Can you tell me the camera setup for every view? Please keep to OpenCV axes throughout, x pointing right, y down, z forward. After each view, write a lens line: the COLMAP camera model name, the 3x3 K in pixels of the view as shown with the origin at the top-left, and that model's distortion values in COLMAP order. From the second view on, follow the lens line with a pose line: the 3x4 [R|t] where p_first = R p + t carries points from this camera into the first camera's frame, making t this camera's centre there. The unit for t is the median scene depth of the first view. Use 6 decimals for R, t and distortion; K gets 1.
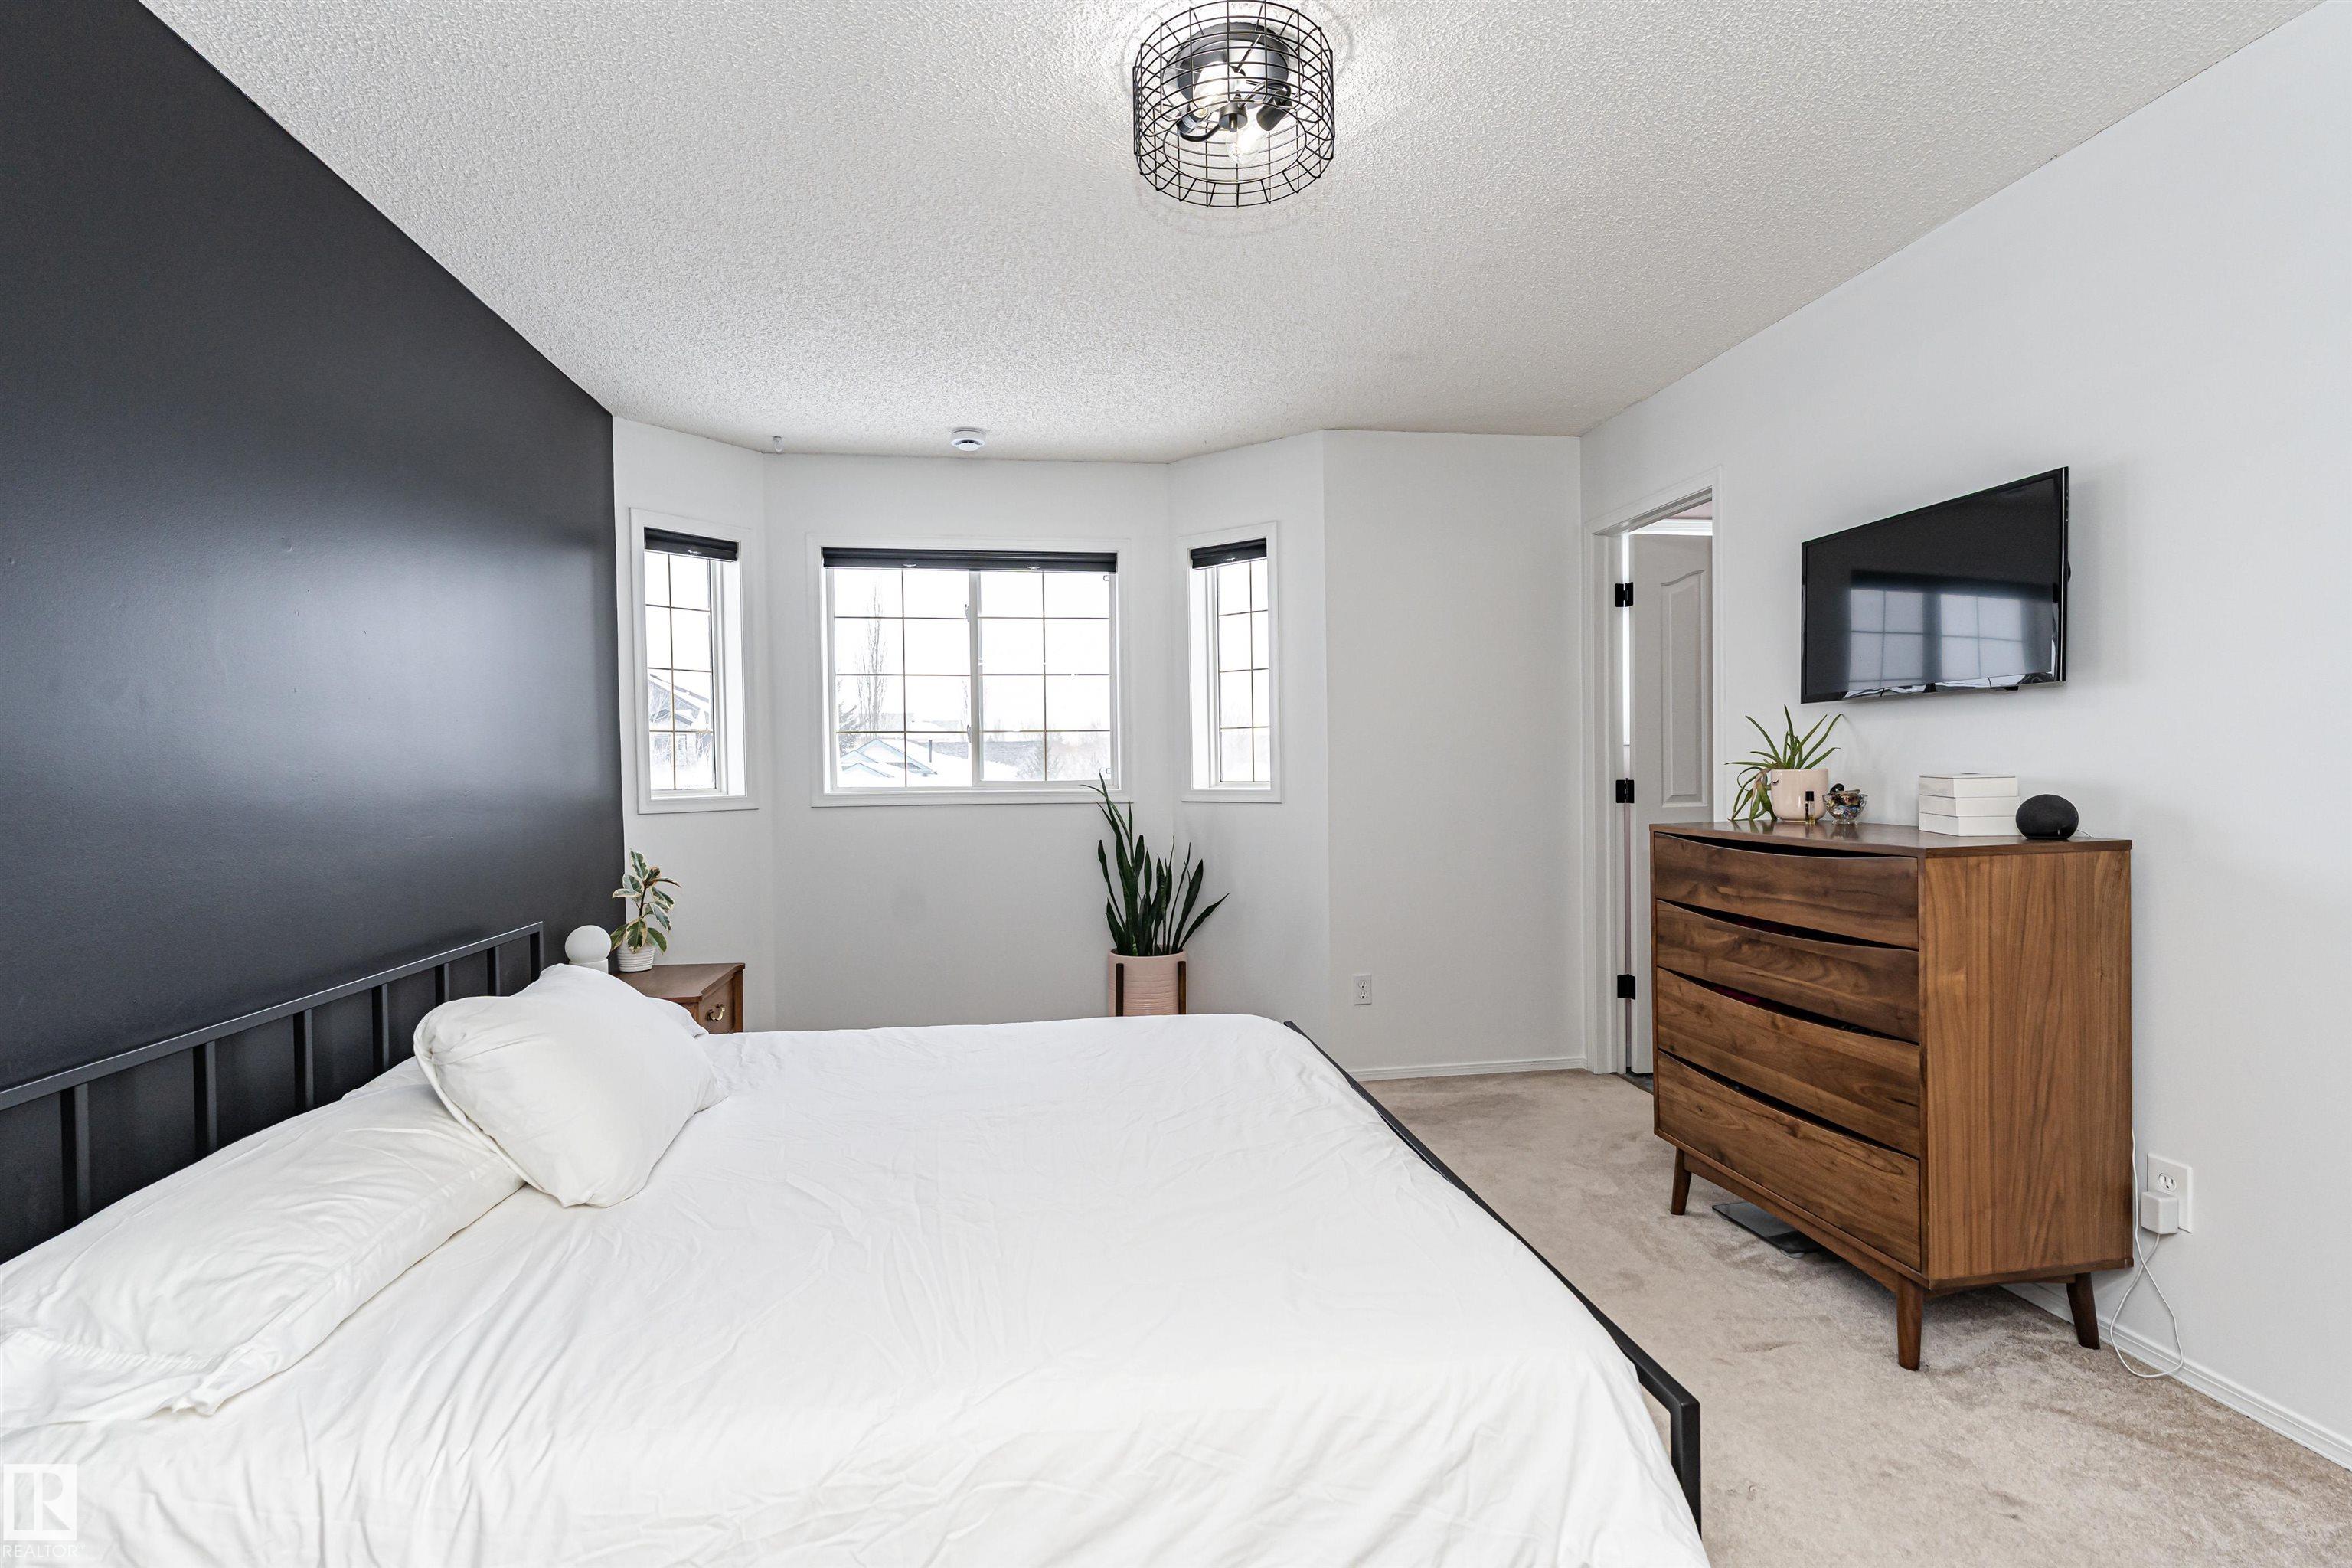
lens RADIAL K [[1036.1, 0, 1176.0], [0, 1036.1, 784.0], [0, 0, 1]] dist [0.014436, -0.000138]
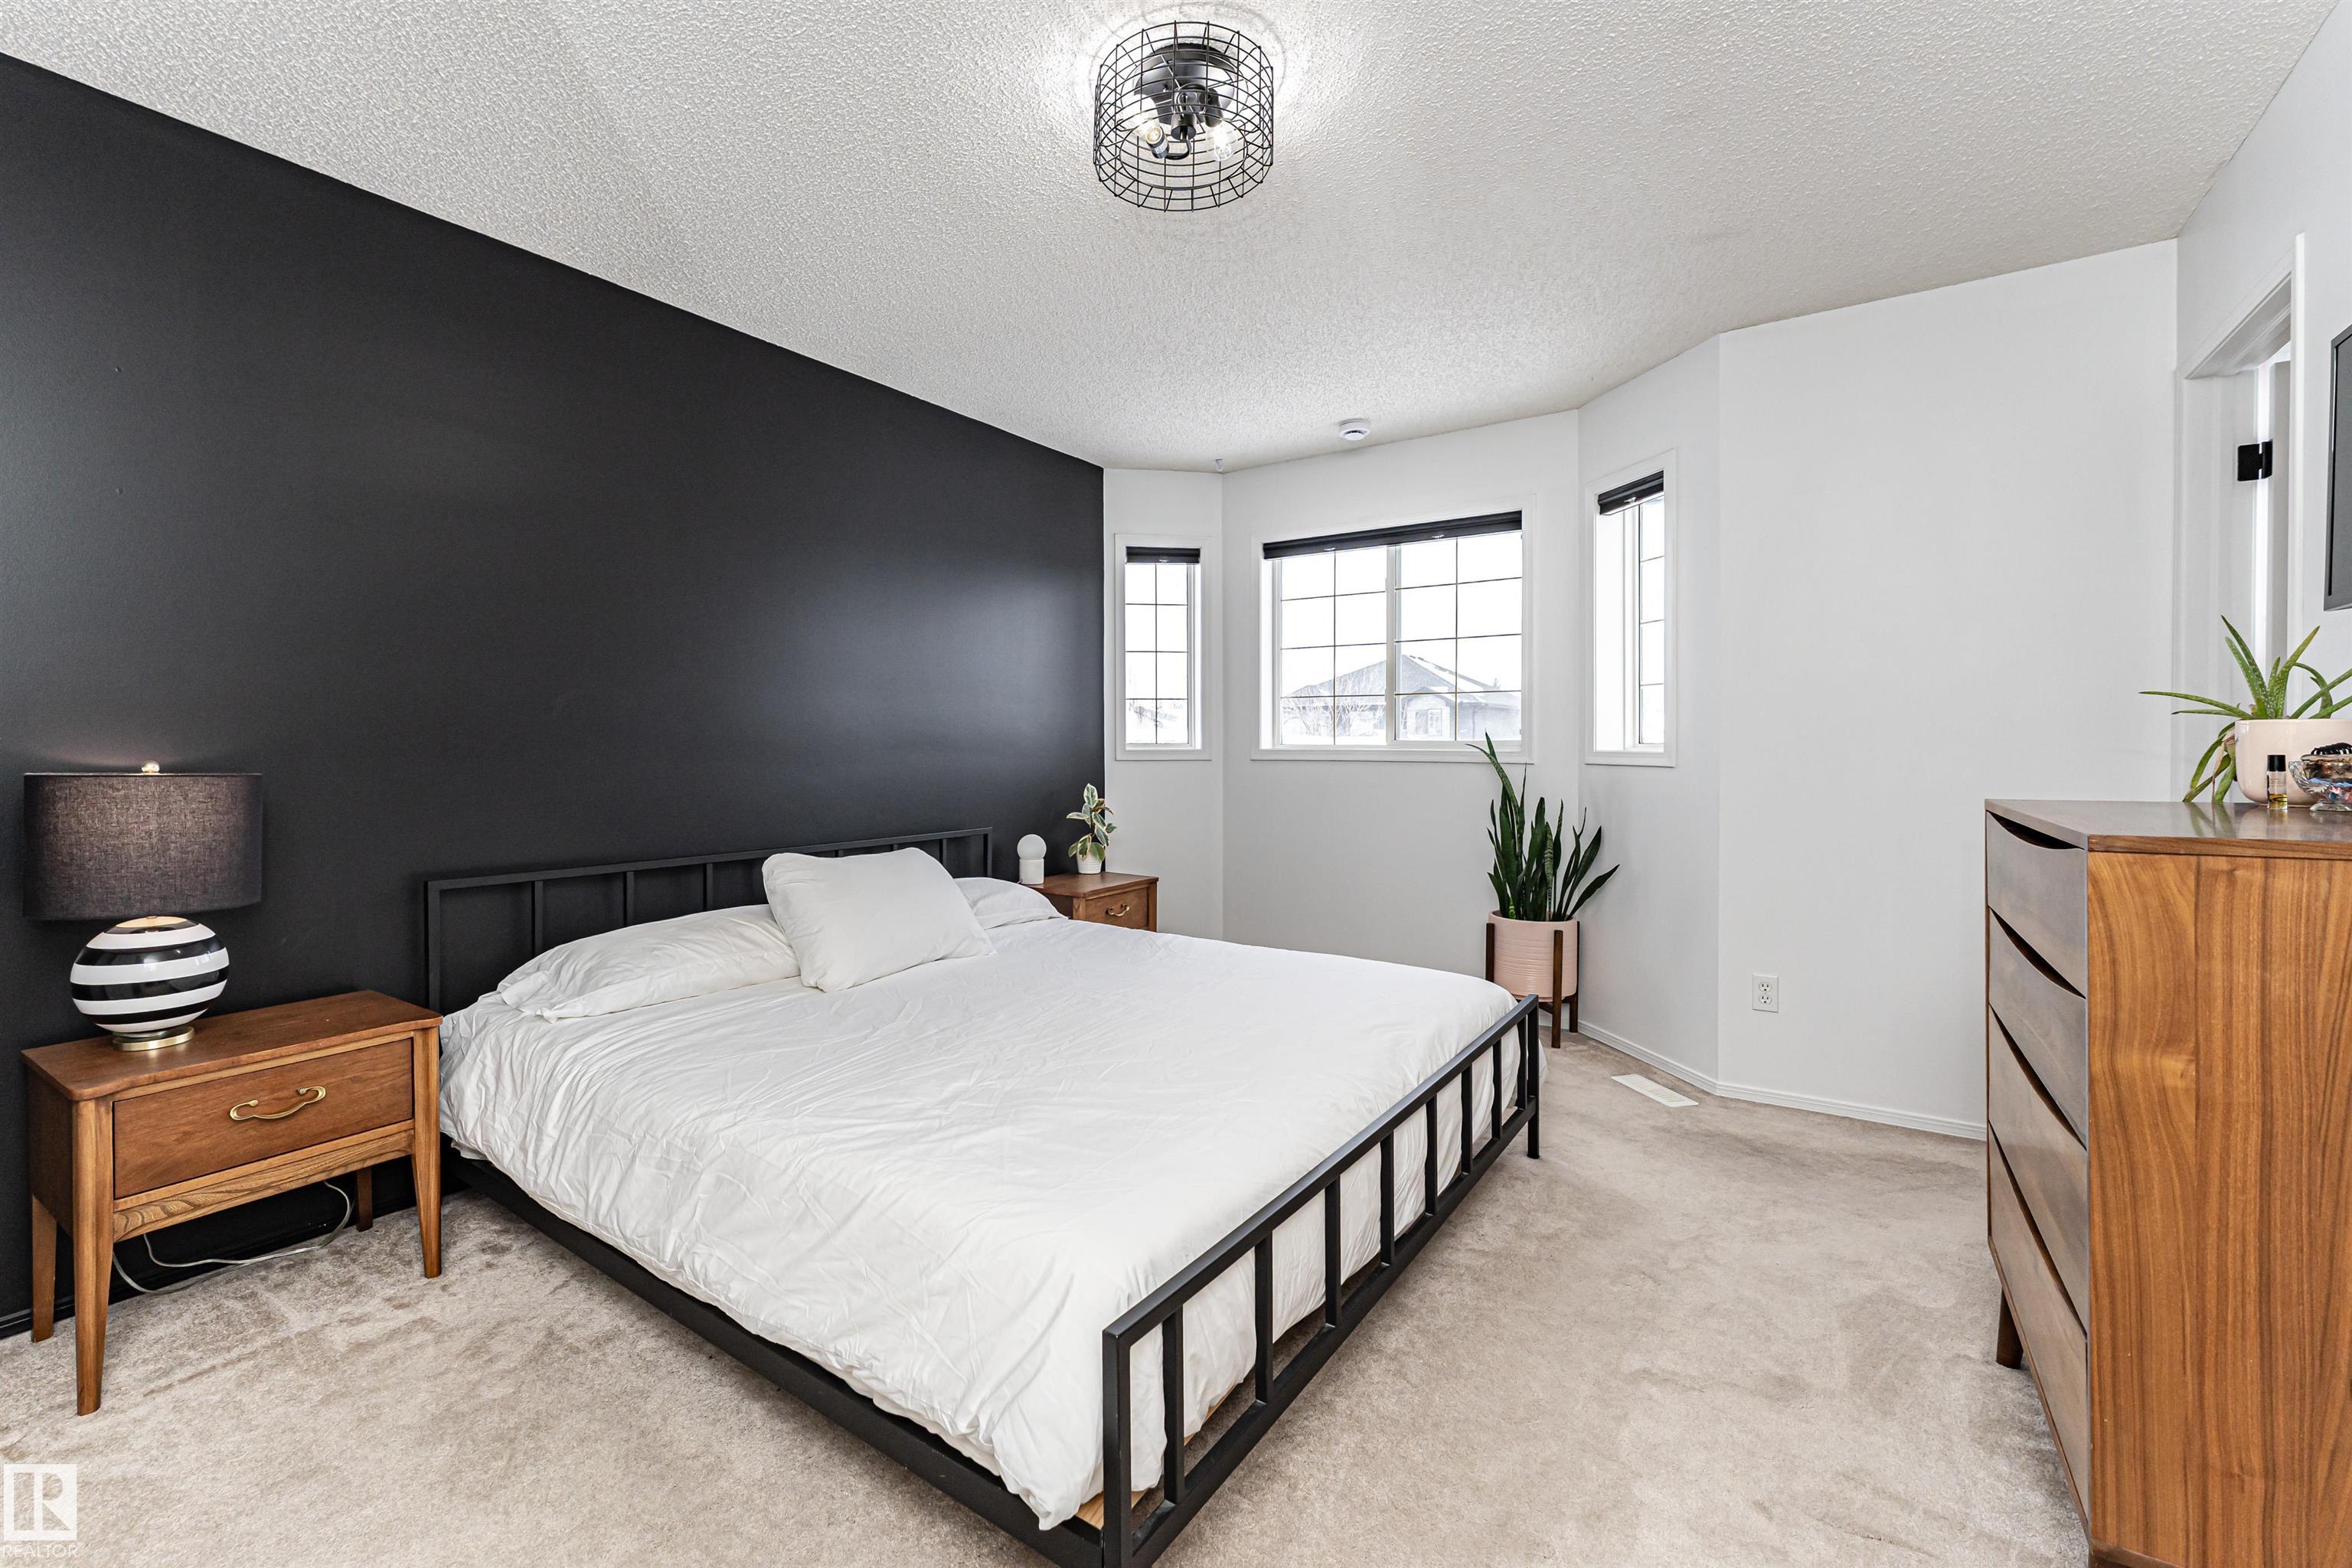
lens RADIAL K [[1012.3, 0, 1292.2], [0, 1012.3, 760.6], [0, 0, 1]] dist [-0.000720, -0.000283]
pose [[0.749452, 0.019280, -0.661778, 0.442512], [-0.019111, 0.999789, 0.007486, 0.012862], [0.661783, 0.007037, 0.749662, 0.142198]]
